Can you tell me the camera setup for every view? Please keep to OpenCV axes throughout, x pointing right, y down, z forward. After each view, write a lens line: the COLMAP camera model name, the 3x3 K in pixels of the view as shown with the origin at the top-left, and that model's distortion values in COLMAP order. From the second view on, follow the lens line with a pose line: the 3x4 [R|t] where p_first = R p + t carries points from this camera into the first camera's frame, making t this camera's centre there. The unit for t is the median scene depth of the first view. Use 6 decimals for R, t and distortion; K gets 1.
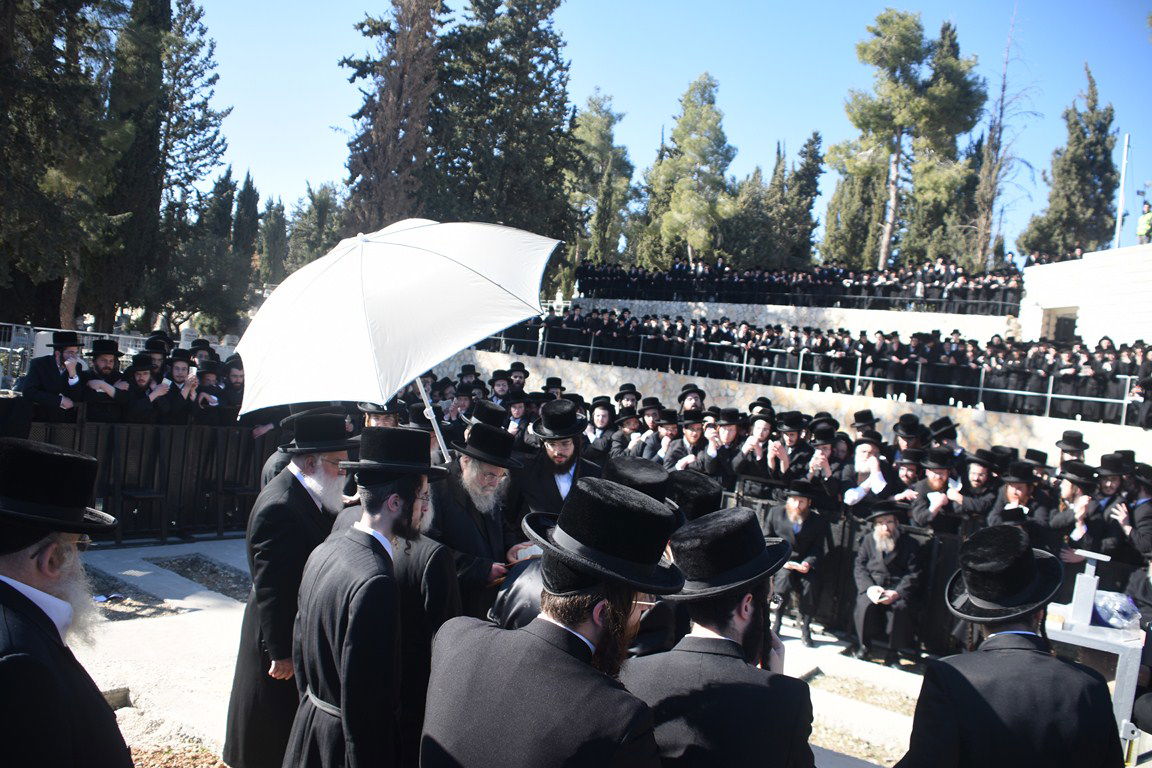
lens RADIAL K [[915.3, 0, 576.0], [0, 915.3, 384.0], [0, 0, 1]] dist [-0.126739, 0.102446]
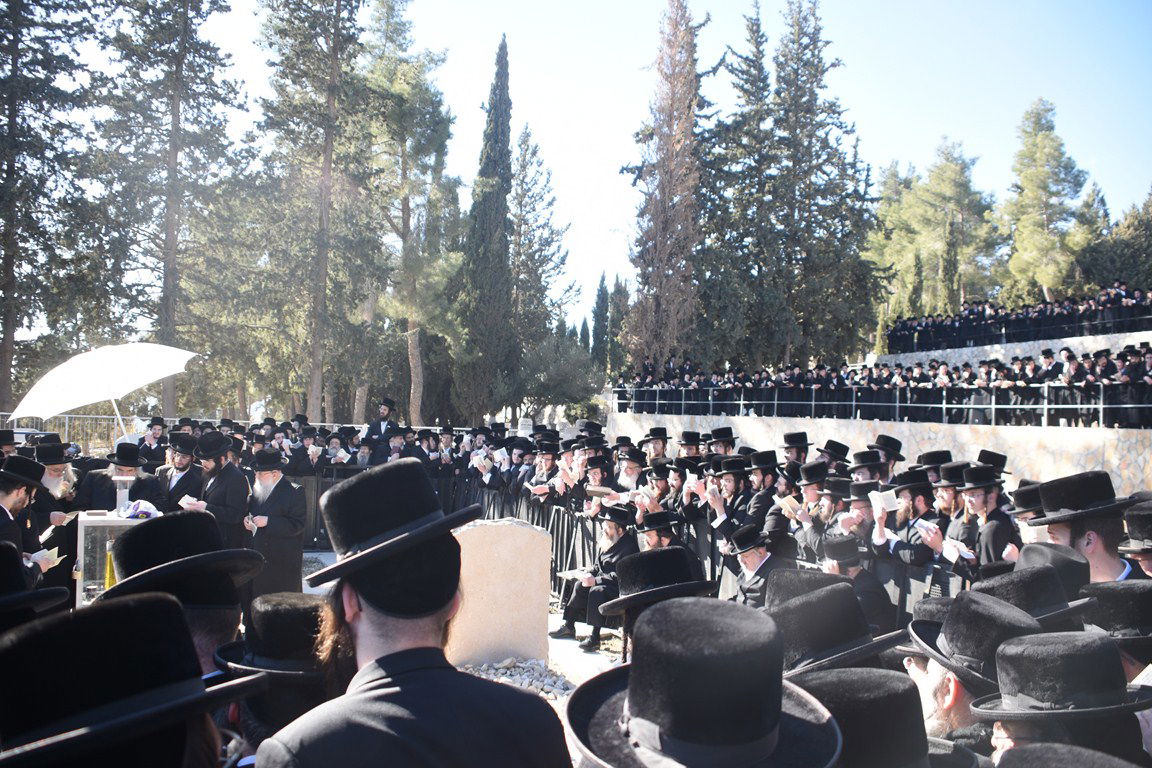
lens RADIAL K [[915.3, 0, 576.0], [0, 915.3, 384.0], [0, 0, 1]] dist [-0.126739, 0.102446]
pose [[0.882206, -0.100514, -0.460010, 0.164618], [0.059120, 0.992864, -0.103565, 0.018759], [0.467138, 0.064169, 0.881853, -0.012120]]
